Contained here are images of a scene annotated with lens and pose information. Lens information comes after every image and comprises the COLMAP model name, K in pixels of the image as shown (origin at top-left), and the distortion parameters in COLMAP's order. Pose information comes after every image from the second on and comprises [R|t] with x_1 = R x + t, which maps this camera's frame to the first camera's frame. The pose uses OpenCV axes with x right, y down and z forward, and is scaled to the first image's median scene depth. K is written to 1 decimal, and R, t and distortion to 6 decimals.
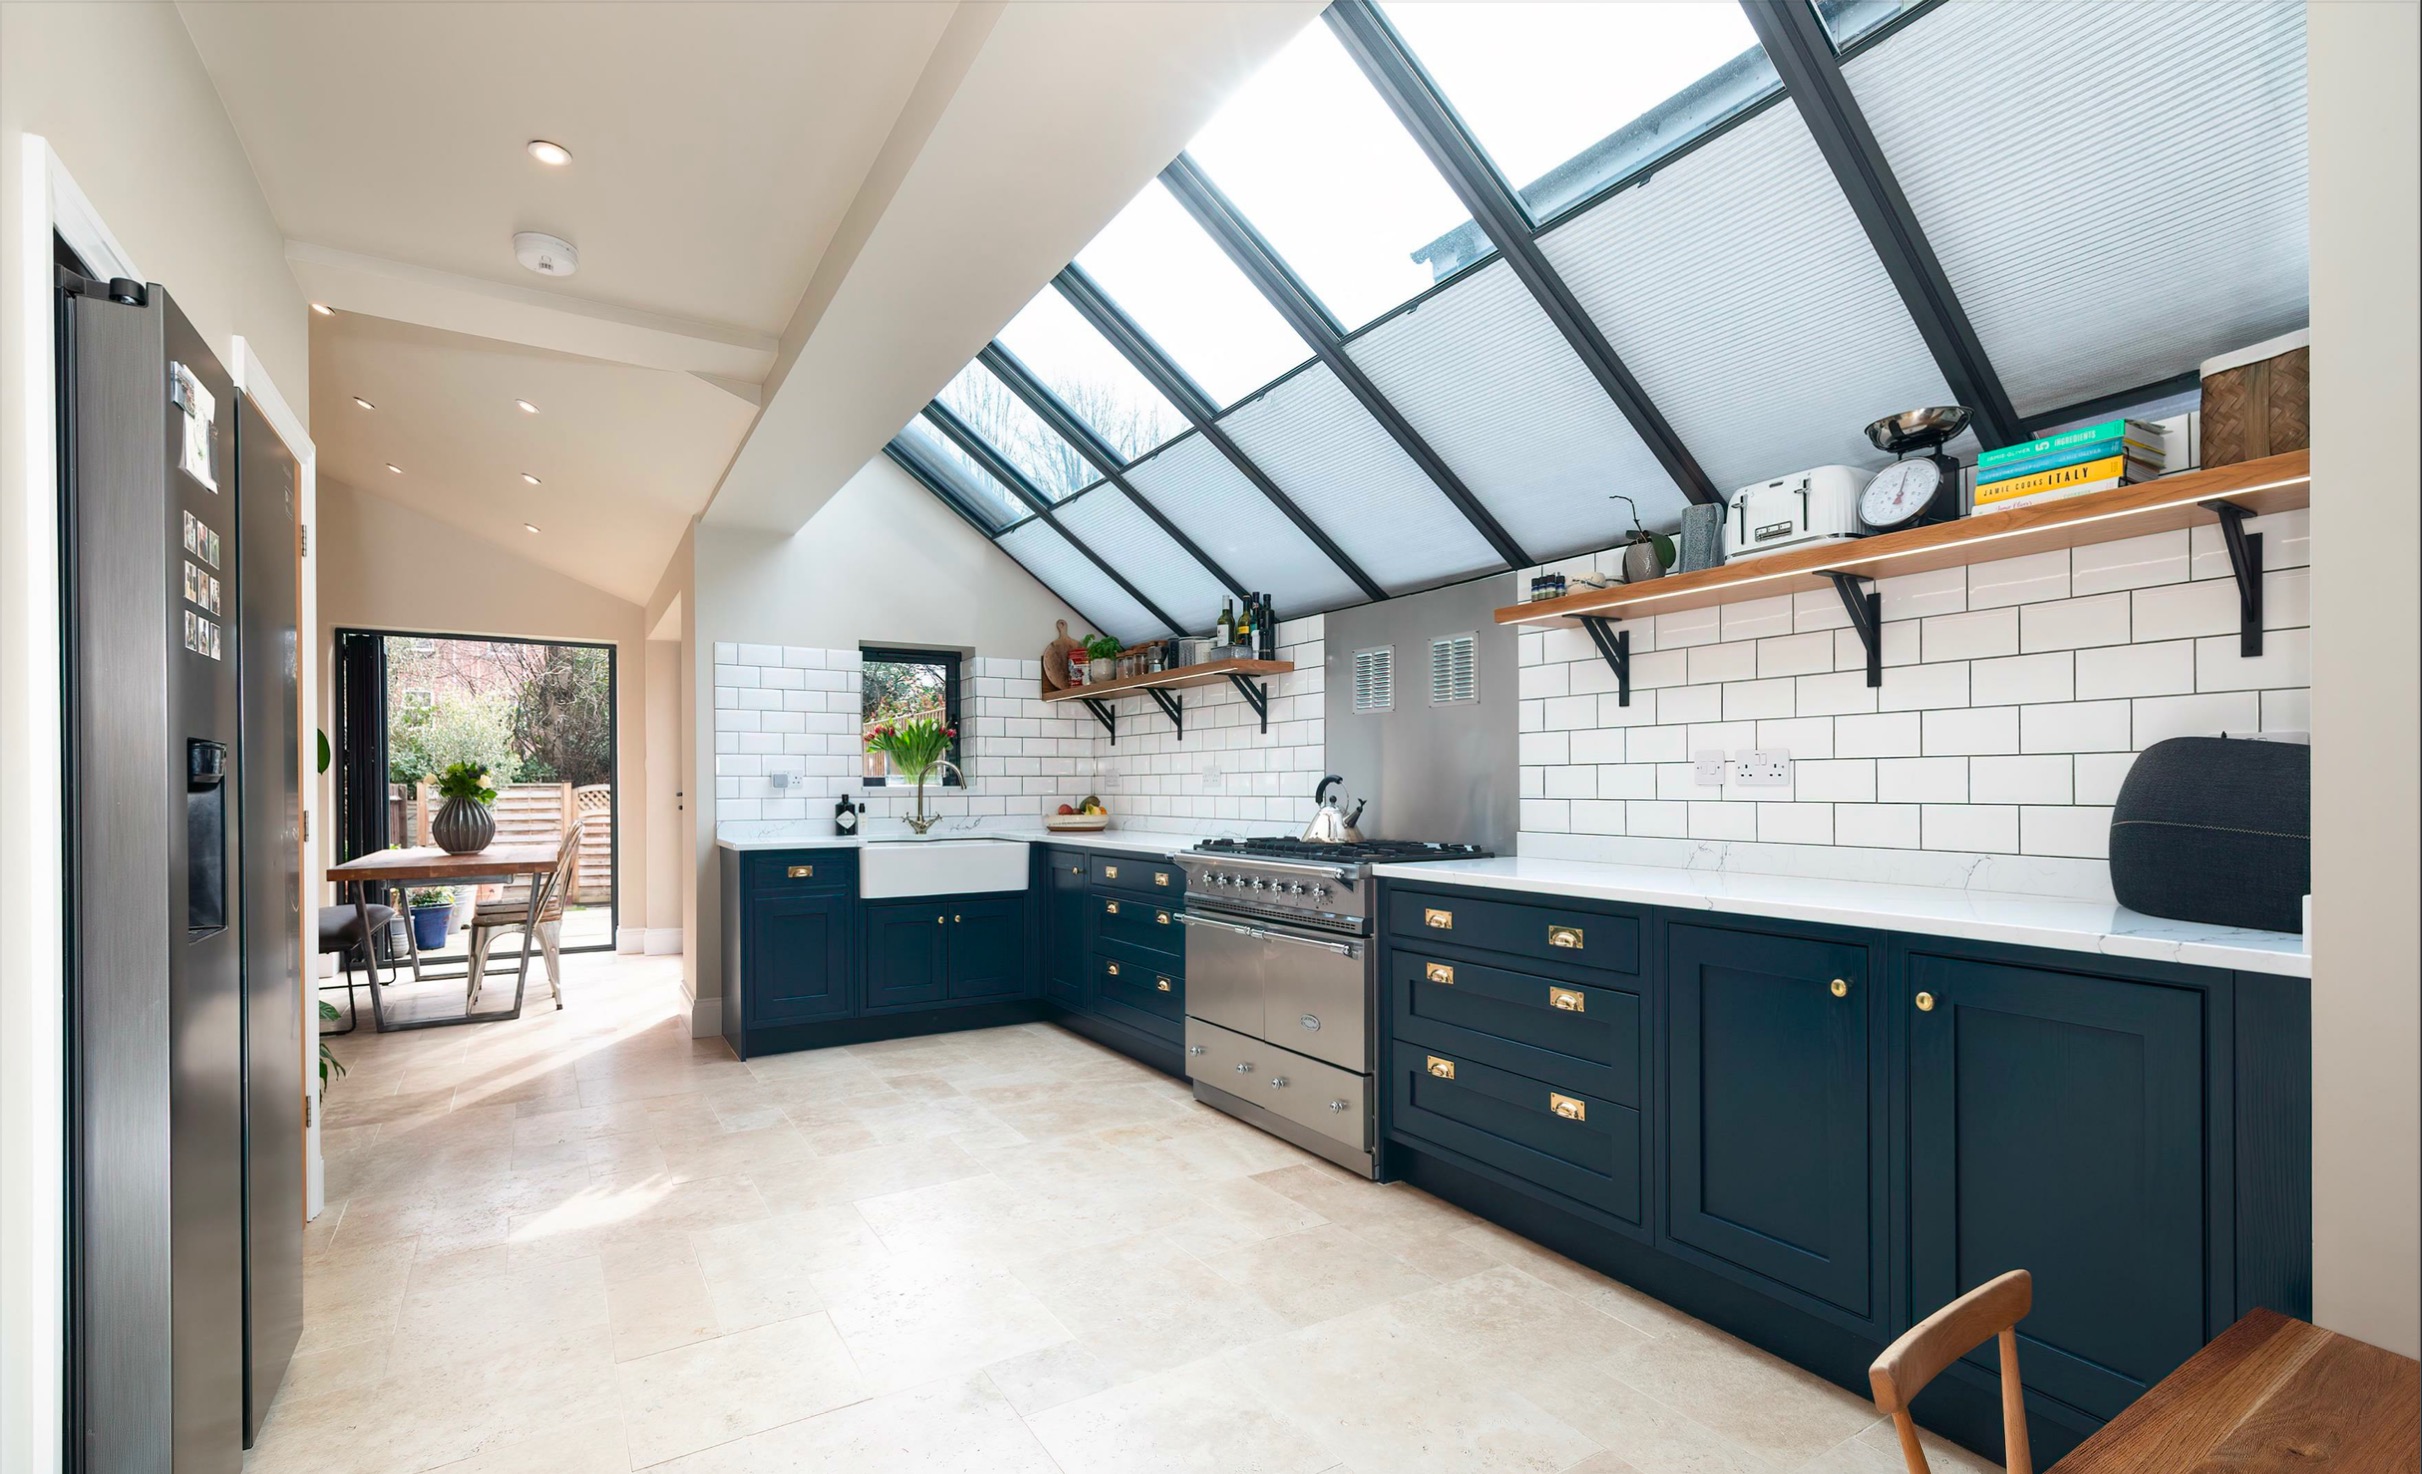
lens RADIAL K [[1077.3, 0, 1210.2], [0, 1077.3, 775.4], [0, 0, 1]] dist [-0.002393, -0.000054]
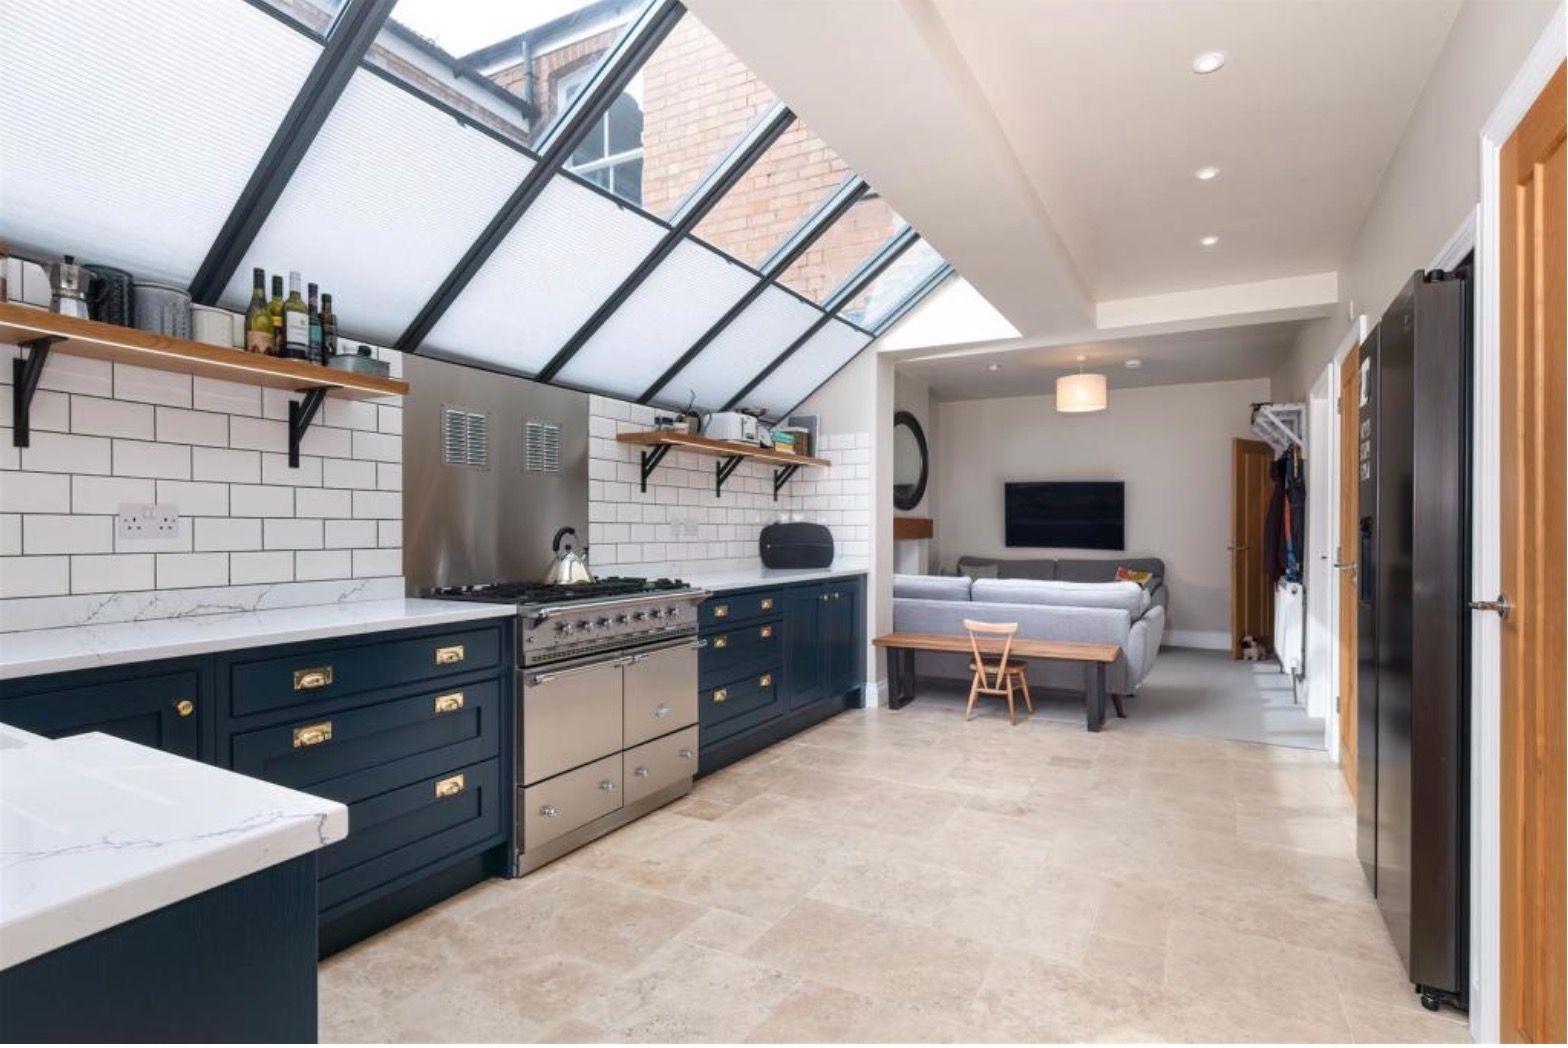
lens RADIAL K [[775.0, 0, 783.3], [0, 775.0, 544.8], [0, 0, 1]] dist [0.022570, 0.000344]
pose [[-0.475652, -0.005757, 0.879615, -0.793275], [-0.002304, 0.999983, 0.005299, 0.015839], [-0.879630, 0.000494, -0.475658, 1.266376]]
